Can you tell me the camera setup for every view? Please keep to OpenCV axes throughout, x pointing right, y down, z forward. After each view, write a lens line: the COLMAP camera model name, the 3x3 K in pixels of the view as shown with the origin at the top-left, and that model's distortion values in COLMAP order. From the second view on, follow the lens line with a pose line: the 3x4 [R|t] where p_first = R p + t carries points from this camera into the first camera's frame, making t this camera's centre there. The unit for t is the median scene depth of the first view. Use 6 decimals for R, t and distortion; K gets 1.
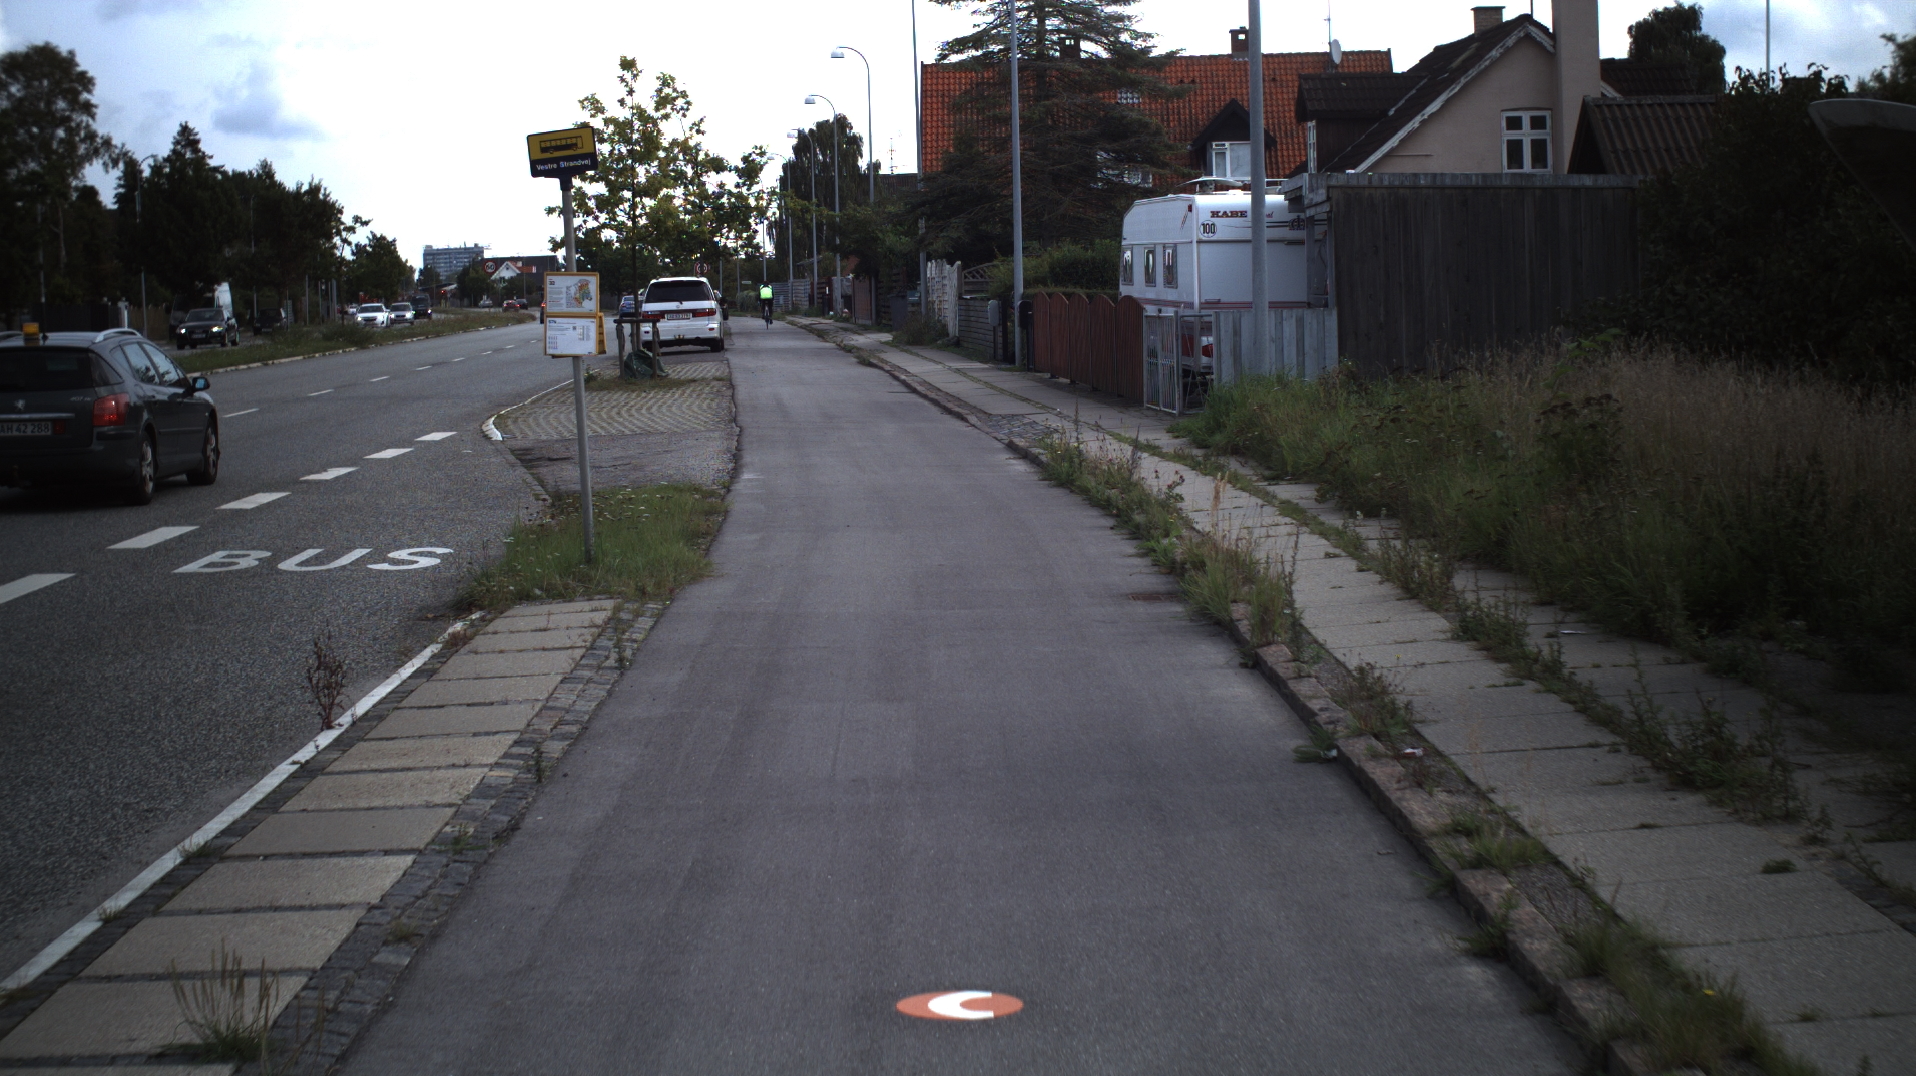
lens RADIAL K [[3381.3, 0, 958.0], [0, 3381.3, 538.0], [0, 0, 1]] dist [-0.277042, 0.277029]
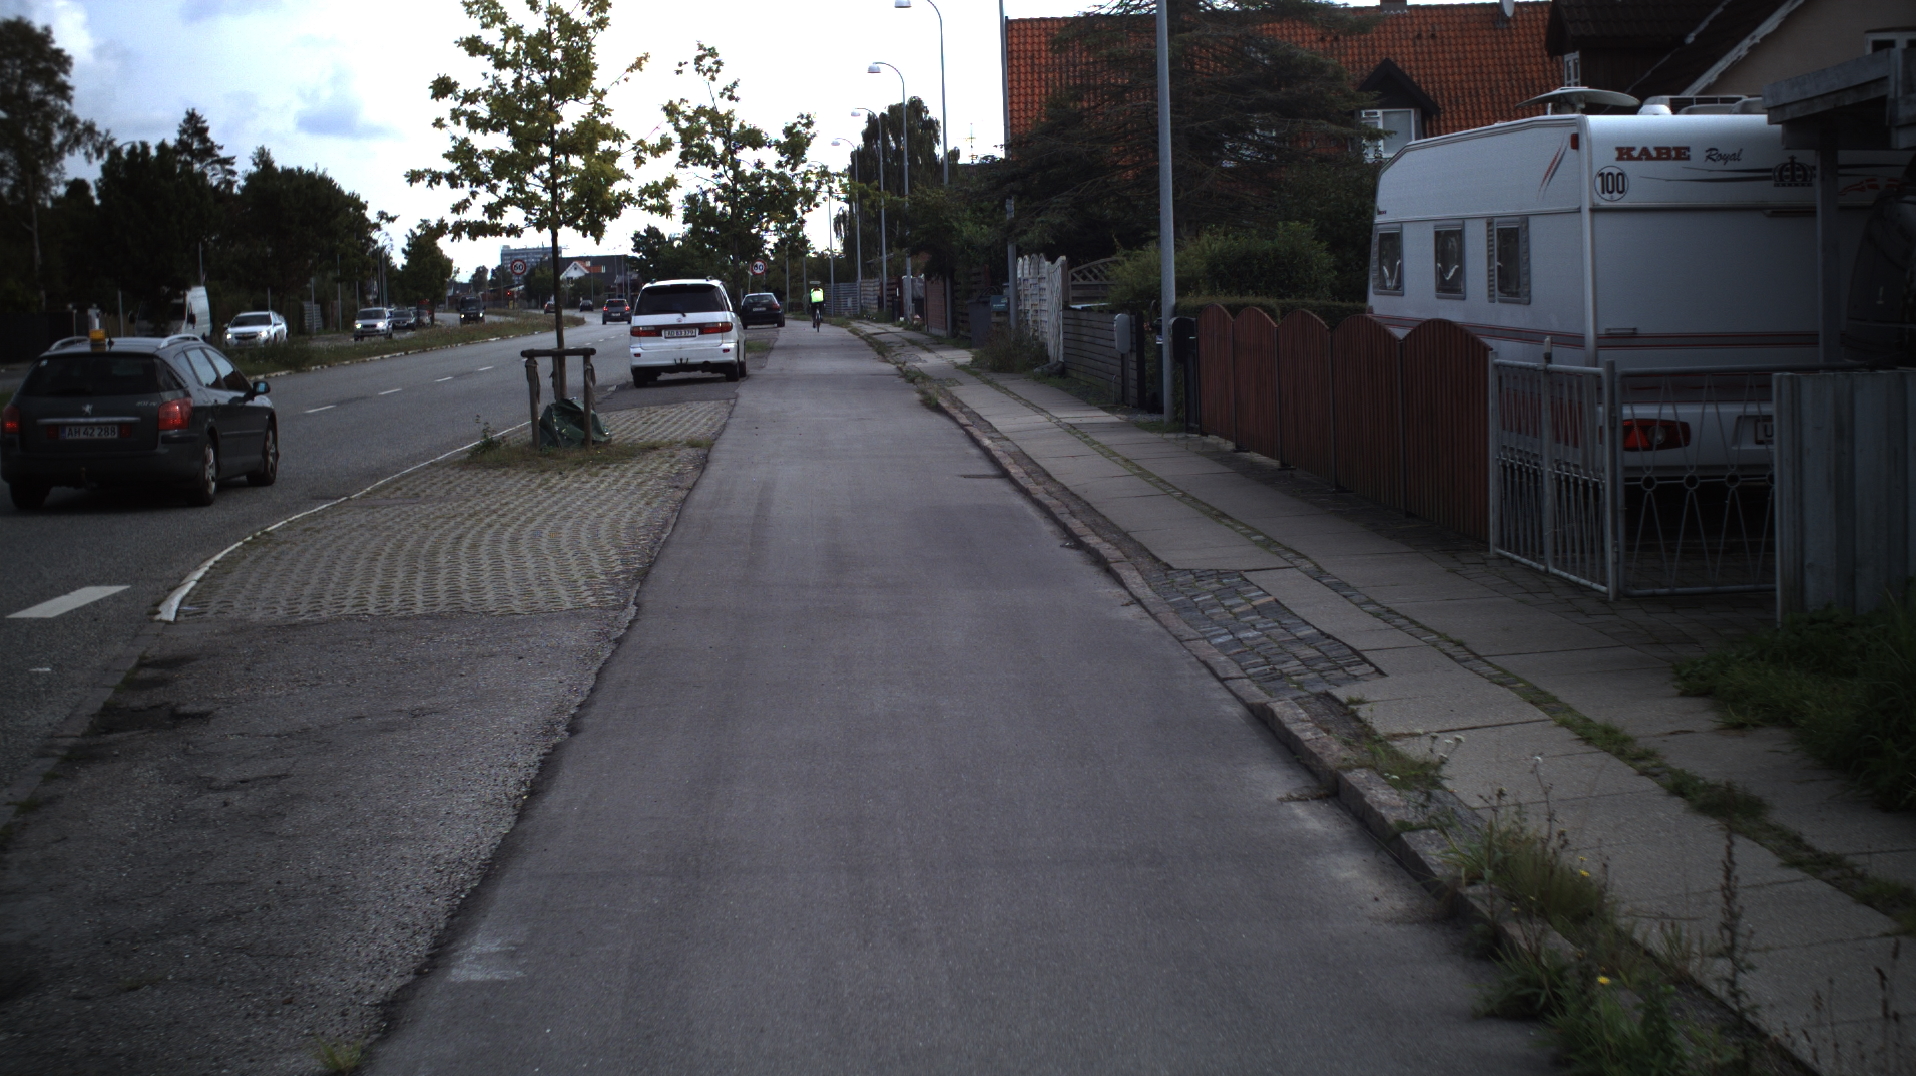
lens RADIAL K [[3381.3, 0, 958.0], [0, 3381.3, 538.0], [0, 0, 1]] dist [-0.277042, 0.277029]
pose [[0.999697, -0.003297, -0.024399, -0.004672], [0.003311, 0.999994, 0.000522, -0.022031], [0.024397, -0.000603, 0.999702, 0.276049]]
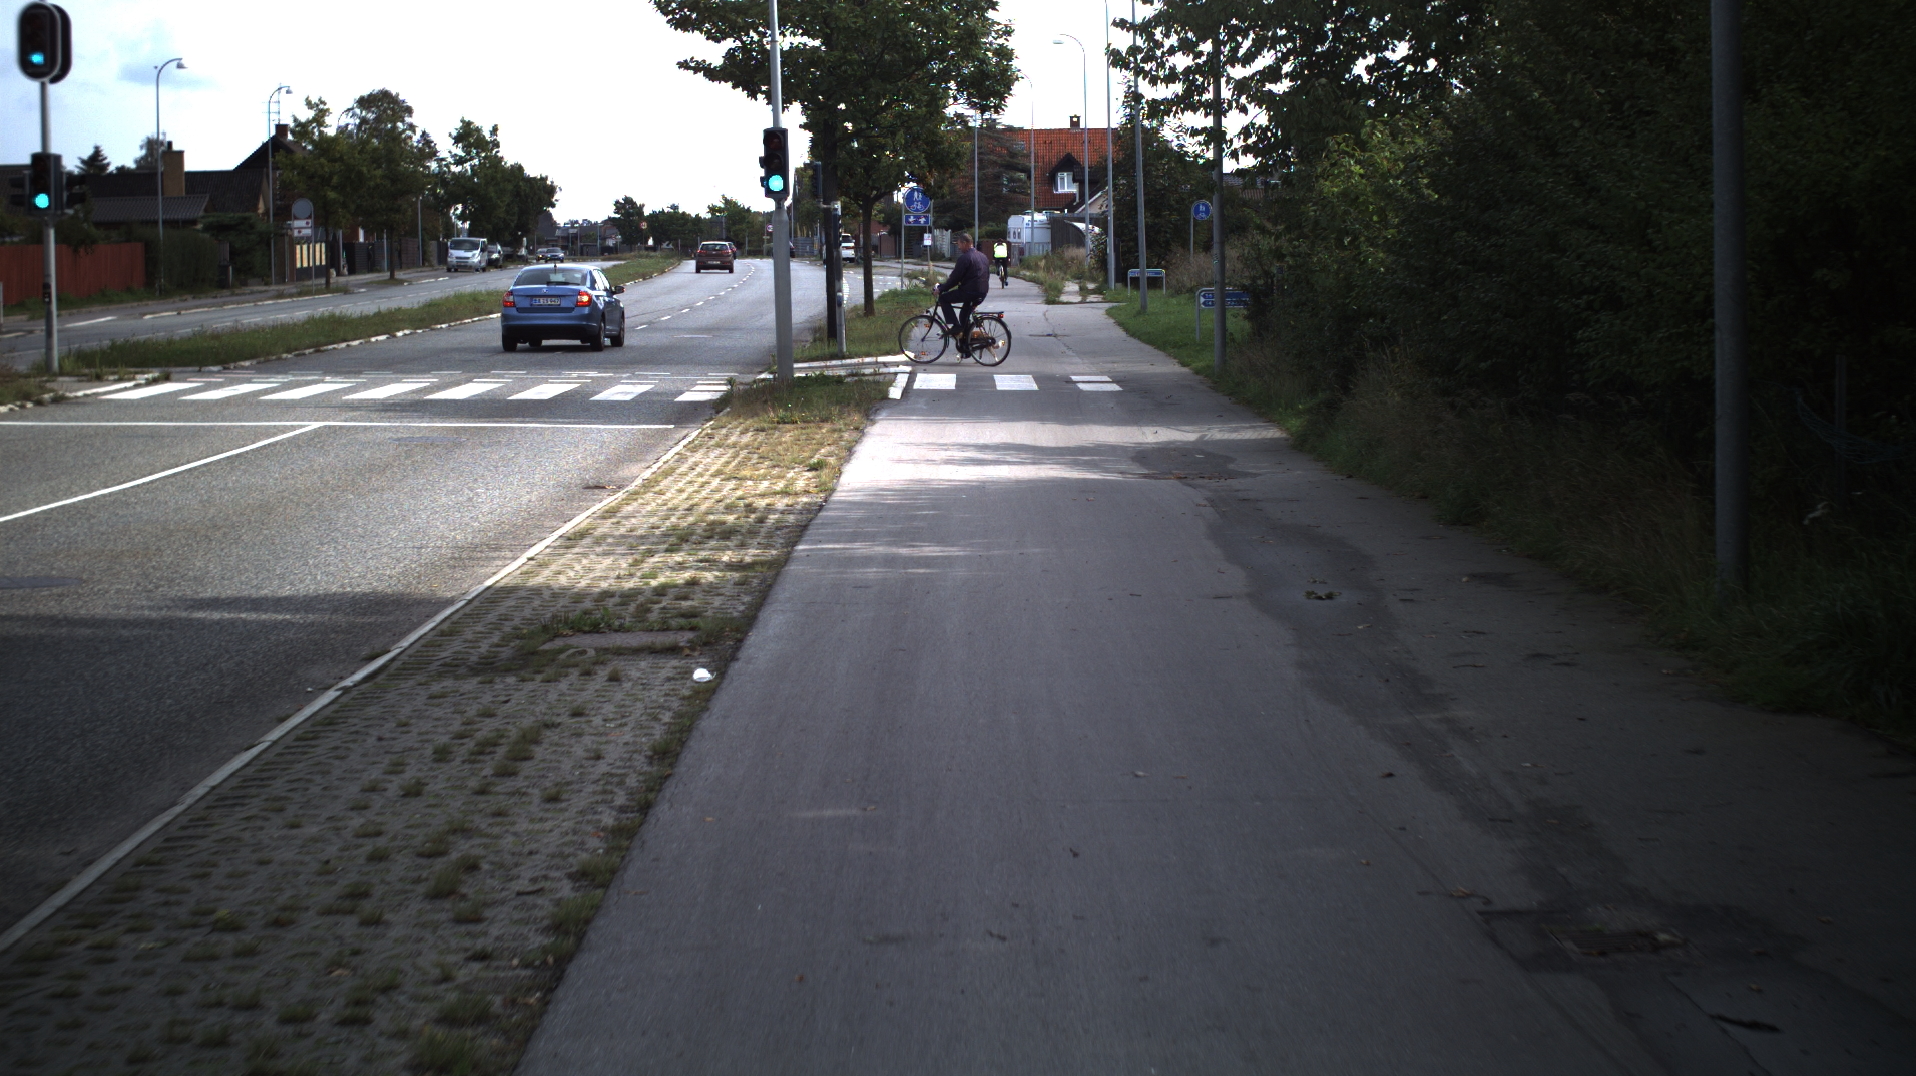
lens RADIAL K [[3381.3, 0, 958.0], [0, 3381.3, 538.0], [0, 0, 1]] dist [-0.277042, 0.277029]
pose [[0.999526, 0.012999, 0.027893, -0.063890], [-0.013326, 0.999844, 0.011567, 0.129724], [-0.027738, -0.011934, 0.999544, -1.655565]]
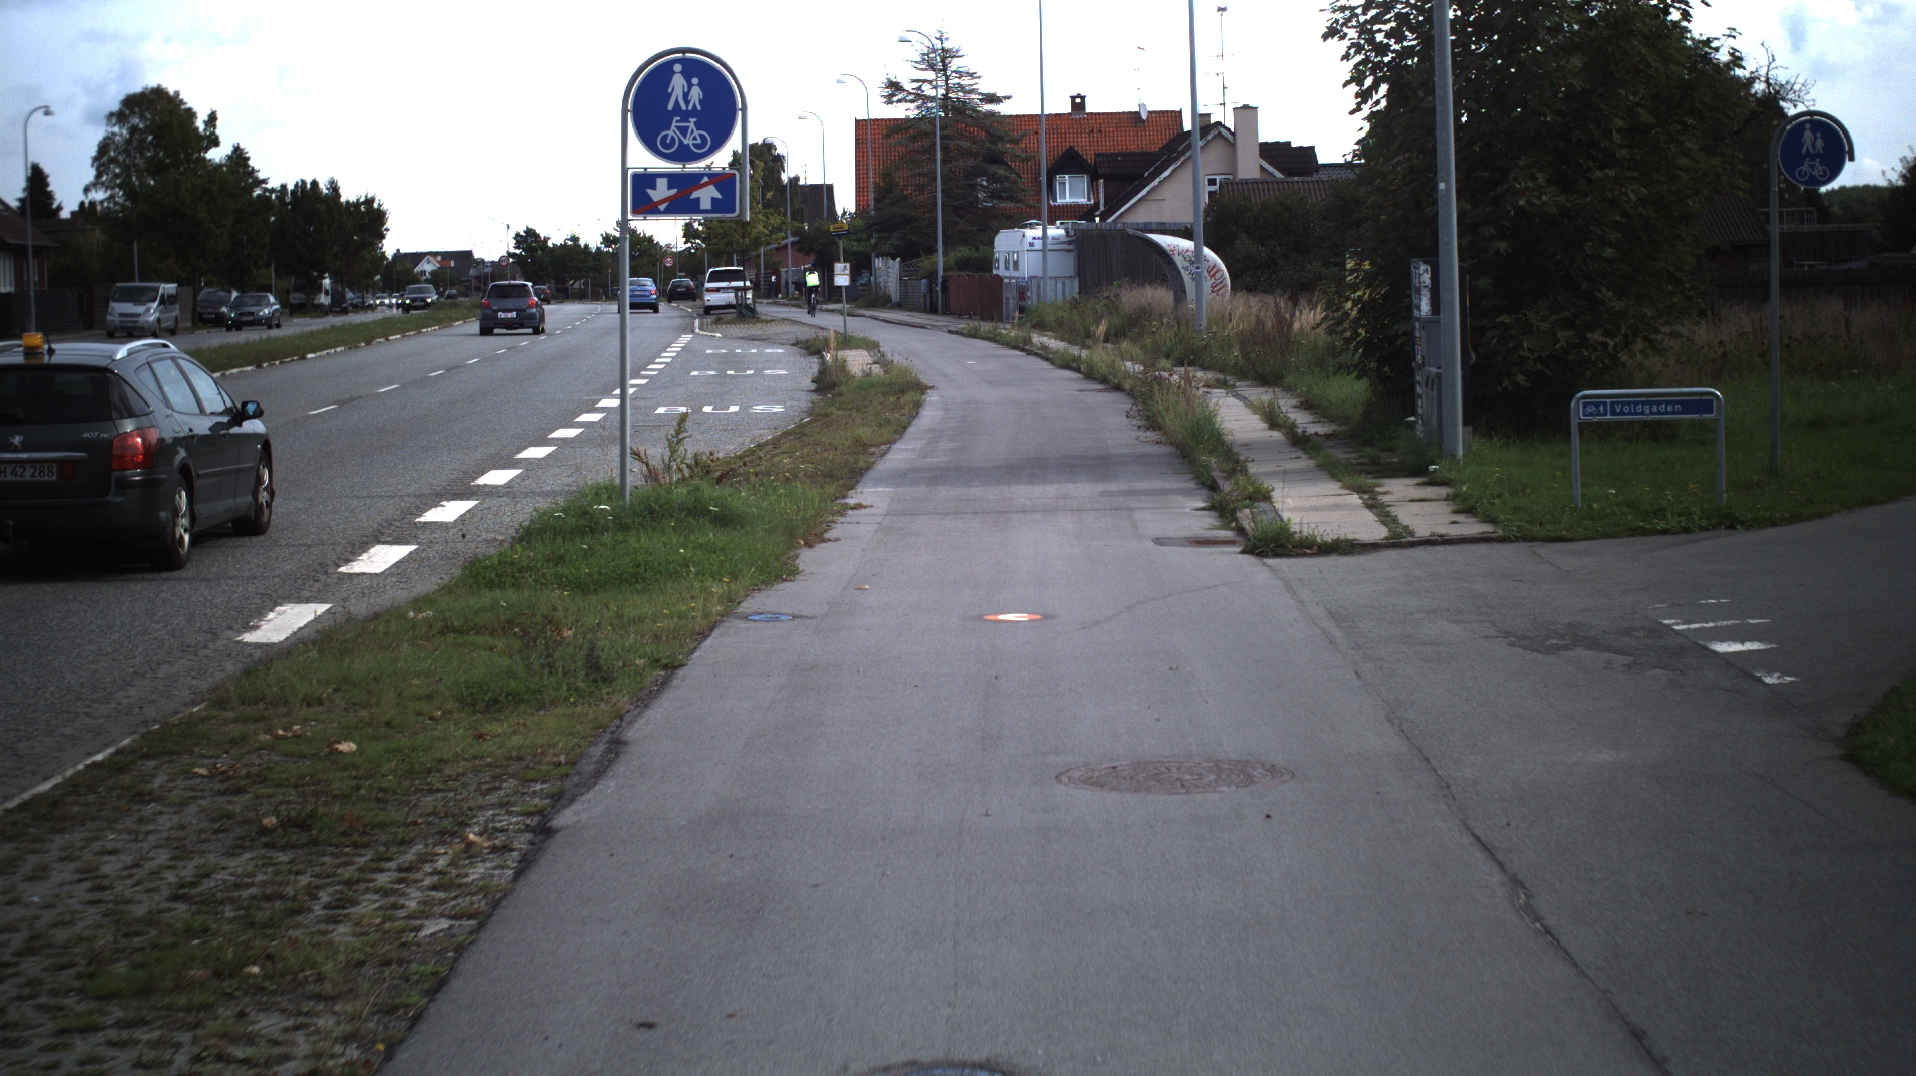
lens RADIAL K [[3381.3, 0, 958.0], [0, 3381.3, 538.0], [0, 0, 1]] dist [-0.277042, 0.277029]
pose [[0.999310, -0.001467, 0.037121, -0.032643], [0.001403, 0.999997, 0.001745, 0.055330], [-0.037124, -0.001692, 0.999309, -0.690406]]
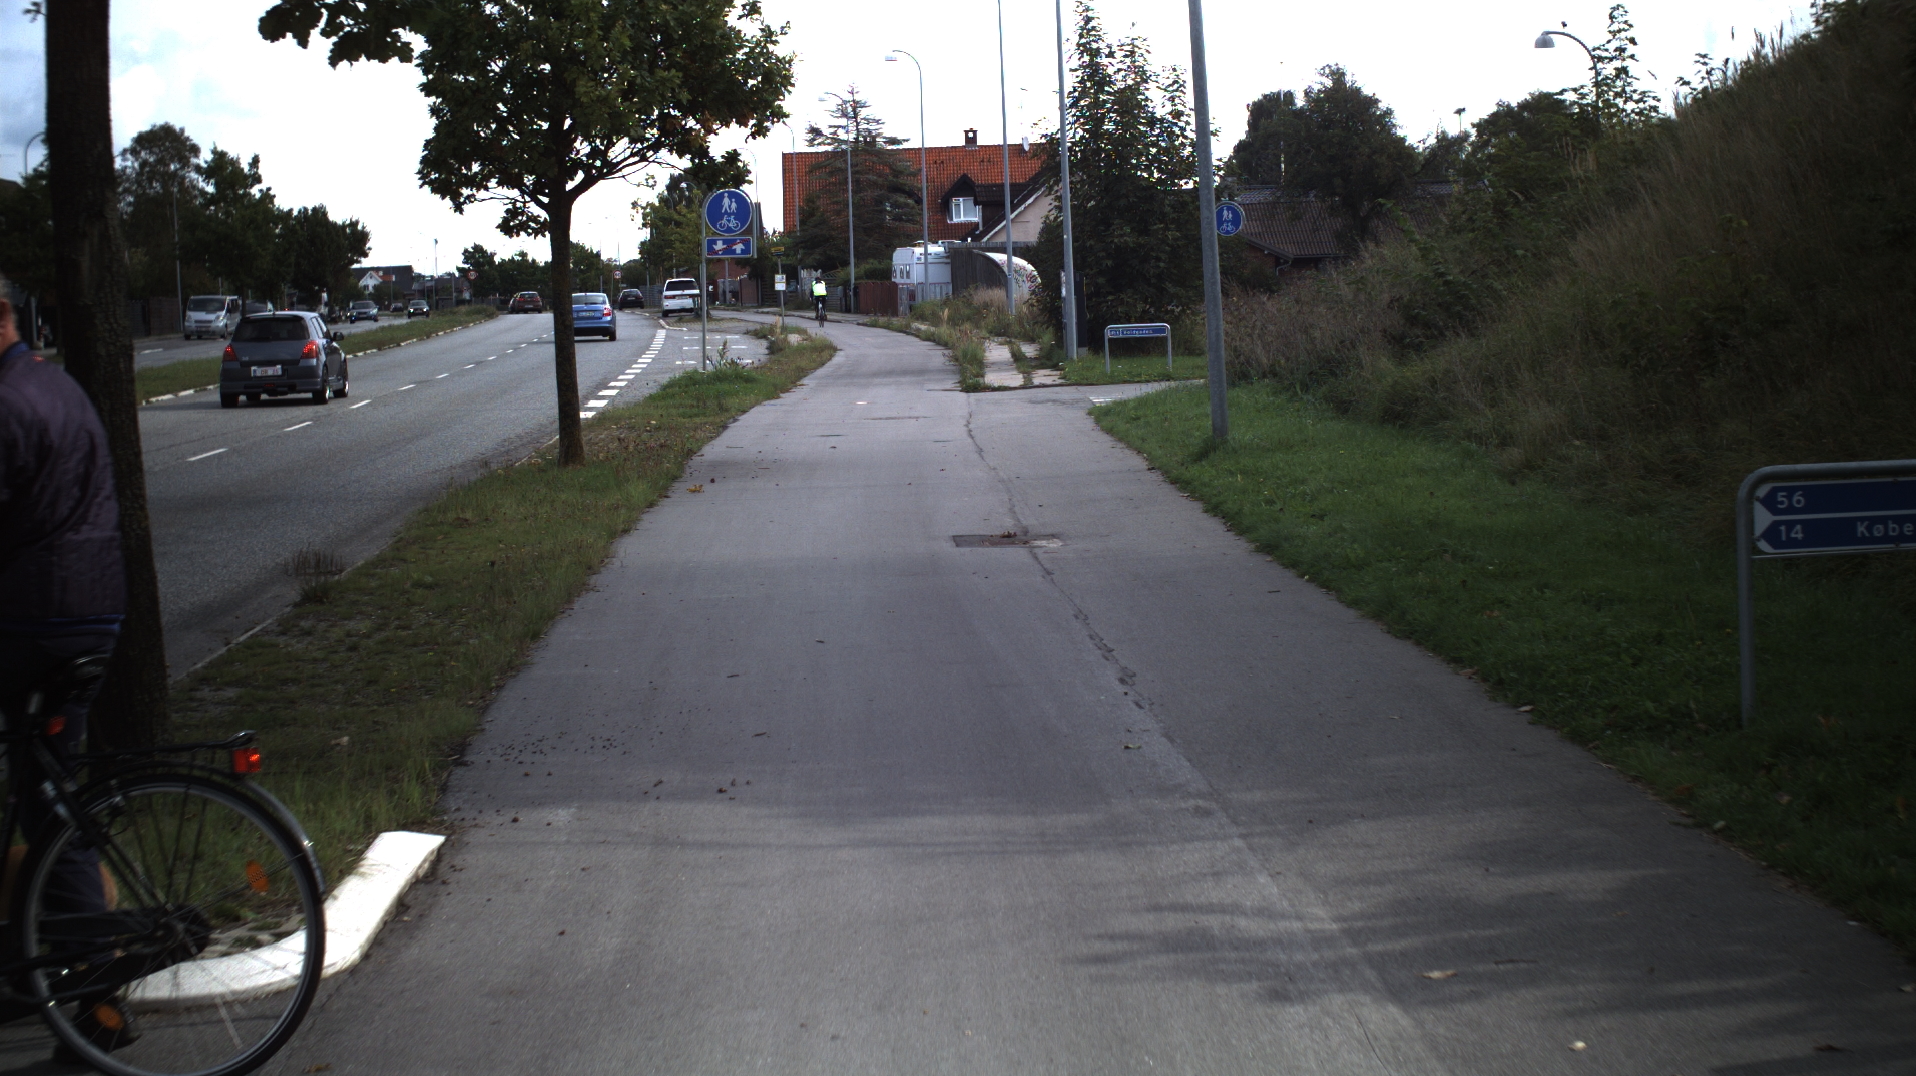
lens RADIAL K [[3381.3, 0, 958.0], [0, 3381.3, 538.0], [0, 0, 1]] dist [-0.277042, 0.277029]
pose [[0.998160, -0.012968, 0.059227, -0.040358], [0.013038, 0.999915, -0.000786, 0.088102], [-0.059211, 0.001557, 0.998244, -1.105619]]
